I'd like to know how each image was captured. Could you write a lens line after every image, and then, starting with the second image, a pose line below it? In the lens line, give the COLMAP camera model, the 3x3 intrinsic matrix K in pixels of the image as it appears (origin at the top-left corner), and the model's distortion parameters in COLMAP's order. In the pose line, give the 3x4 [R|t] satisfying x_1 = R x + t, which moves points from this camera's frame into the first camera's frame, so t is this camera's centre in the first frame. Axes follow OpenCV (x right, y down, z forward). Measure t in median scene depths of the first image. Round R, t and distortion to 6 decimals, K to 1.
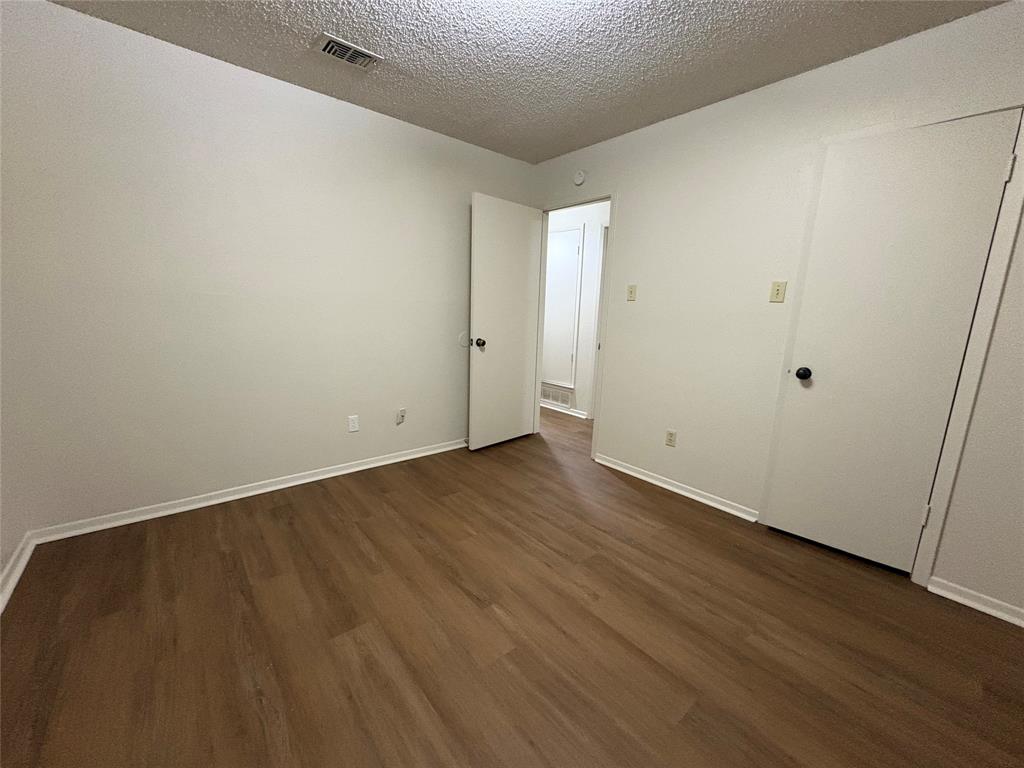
lens RADIAL K [[407.2, 0, 512.9], [0, 407.2, 382.7], [0, 0, 1]] dist [-0.000260, 0.000369]
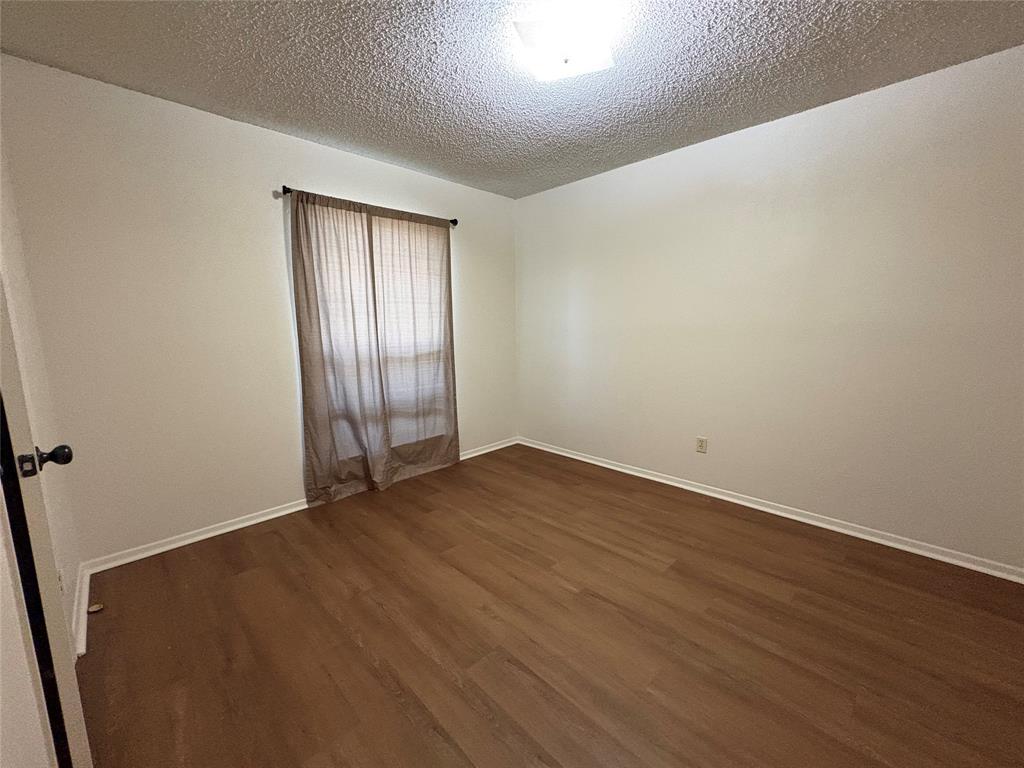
lens RADIAL K [[407.2, 0, 512.9], [0, 407.2, 382.7], [0, 0, 1]] dist [-0.000260, 0.000369]
pose [[-0.996302, -0.016504, -0.084317, 0.241789], [-0.042800, 0.946278, 0.320510, -0.365461], [0.074498, 0.322934, -0.943485, 1.896997]]
